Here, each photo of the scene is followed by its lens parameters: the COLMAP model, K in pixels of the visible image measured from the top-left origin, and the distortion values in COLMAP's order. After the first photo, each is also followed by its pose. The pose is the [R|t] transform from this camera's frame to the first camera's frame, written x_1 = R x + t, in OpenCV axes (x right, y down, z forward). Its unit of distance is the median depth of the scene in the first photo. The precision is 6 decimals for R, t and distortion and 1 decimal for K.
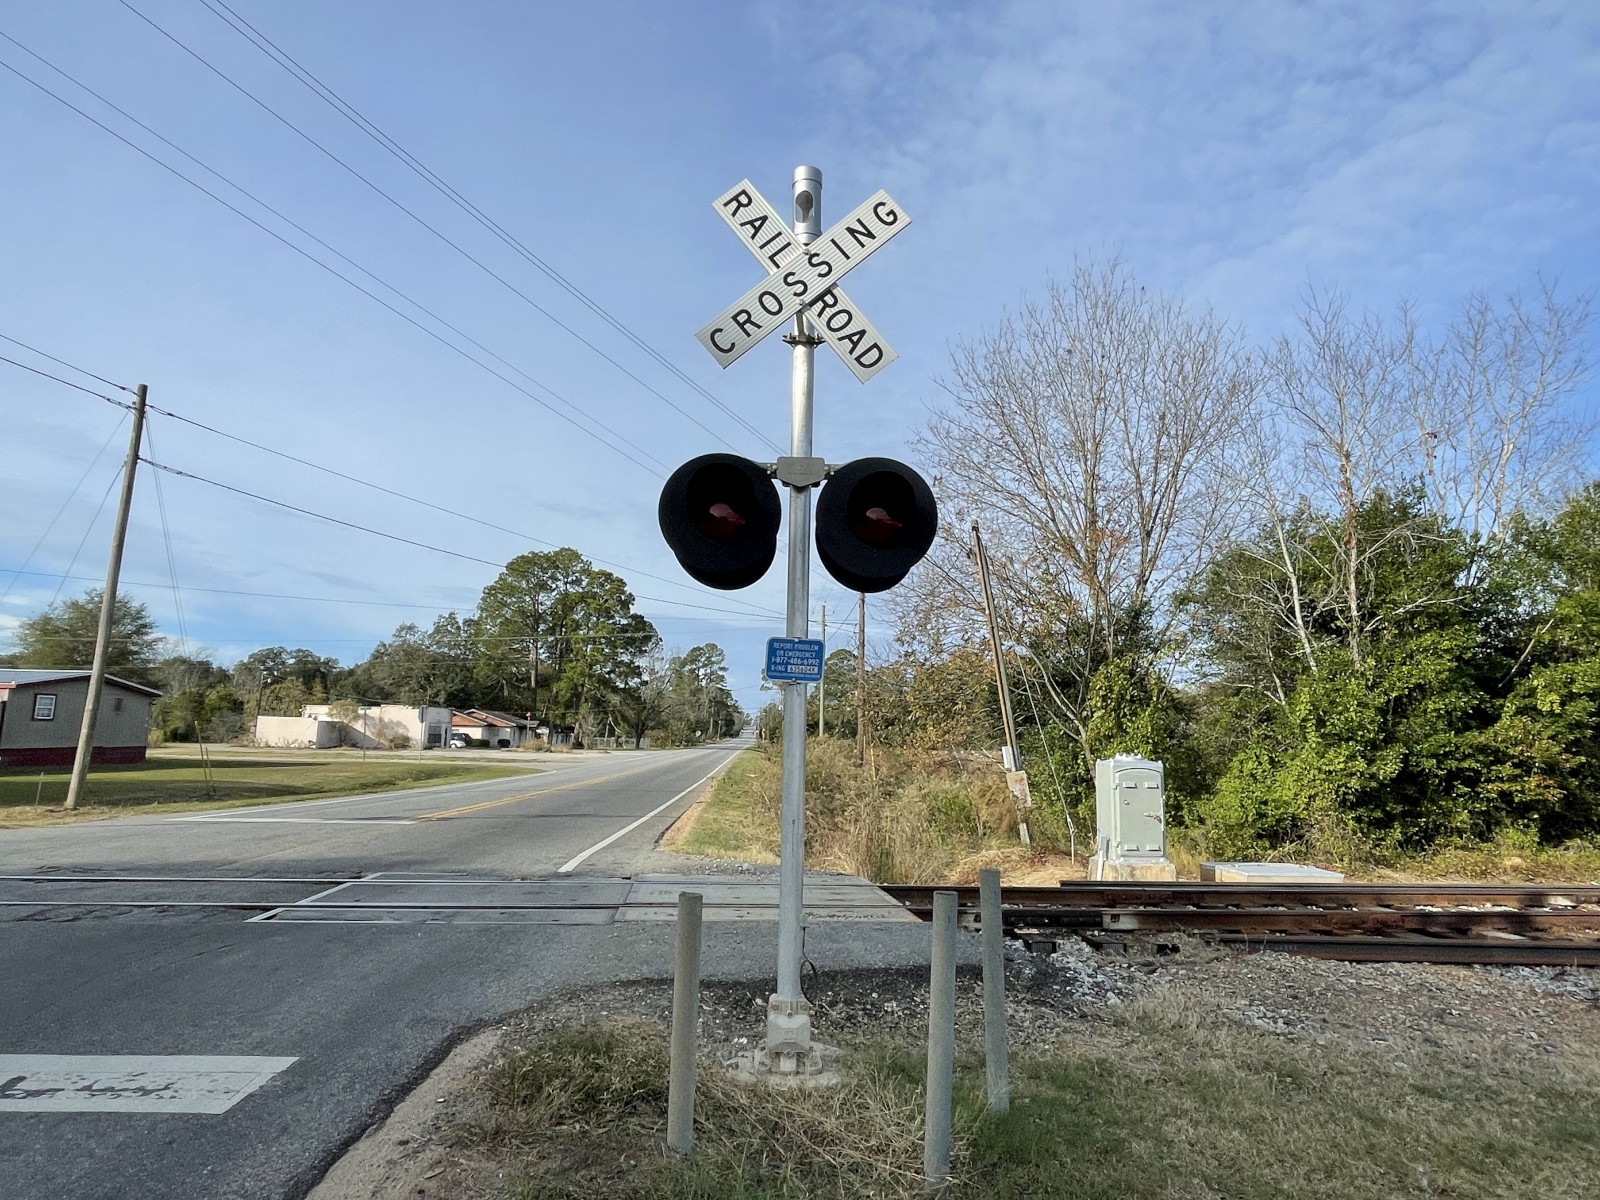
lens RADIAL K [[943.9, 0, 802.0], [0, 943.9, 584.9], [0, 0, 1]] dist [-0.007613, 0.000338]
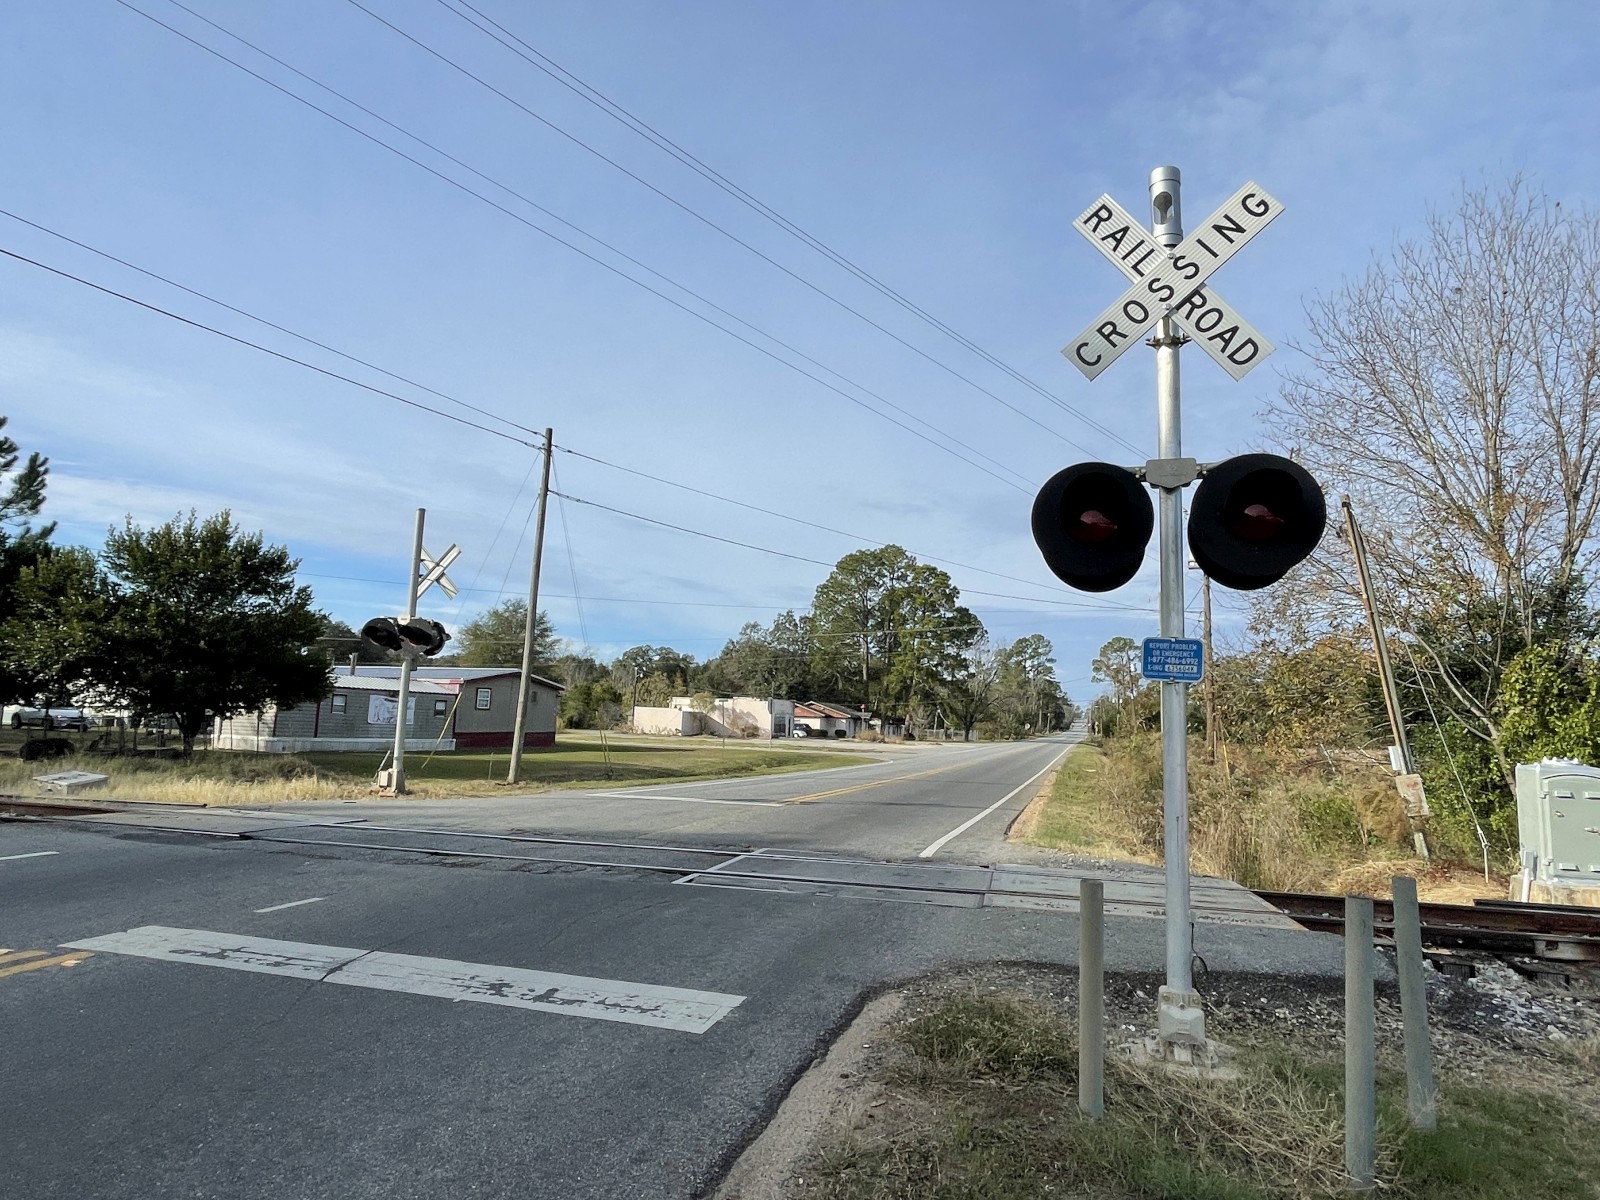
lens RADIAL K [[943.9, 0, 804.6], [0, 943.9, 587.0], [0, 0, 1]] dist [-0.007613, 0.000338]
pose [[0.943595, -0.035693, -0.329173, -0.010725], [0.039073, 0.999230, 0.003656, -0.003988], [0.328789, -0.016311, 0.944263, -0.020352]]
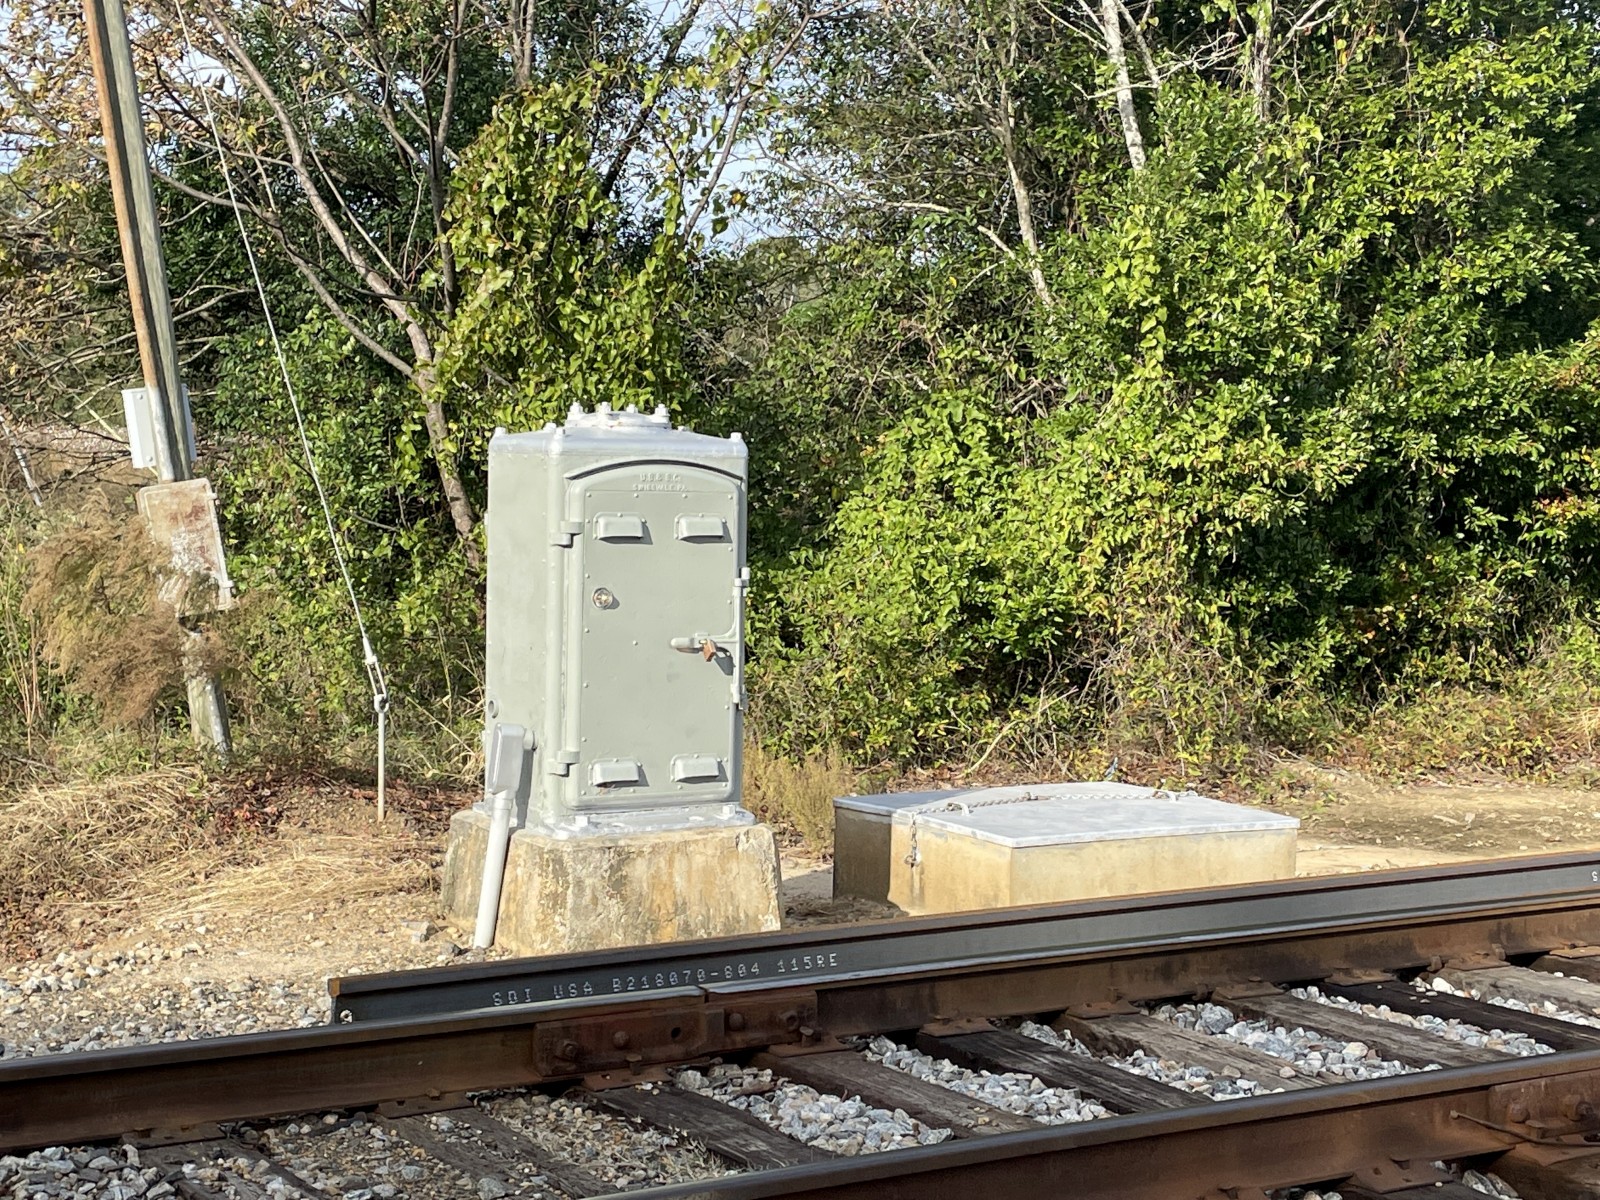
lens RADIAL K [[2585.0, 0, 818.5], [0, 2585.0, 595.2], [0, 0, 1]] dist [0.124780, 0.000000]
pose [[0.901718, -0.030980, 0.431214, 0.069863], [-0.071294, 0.973118, 0.218996, 0.053373], [-0.426407, -0.228215, 0.875269, 0.263606]]
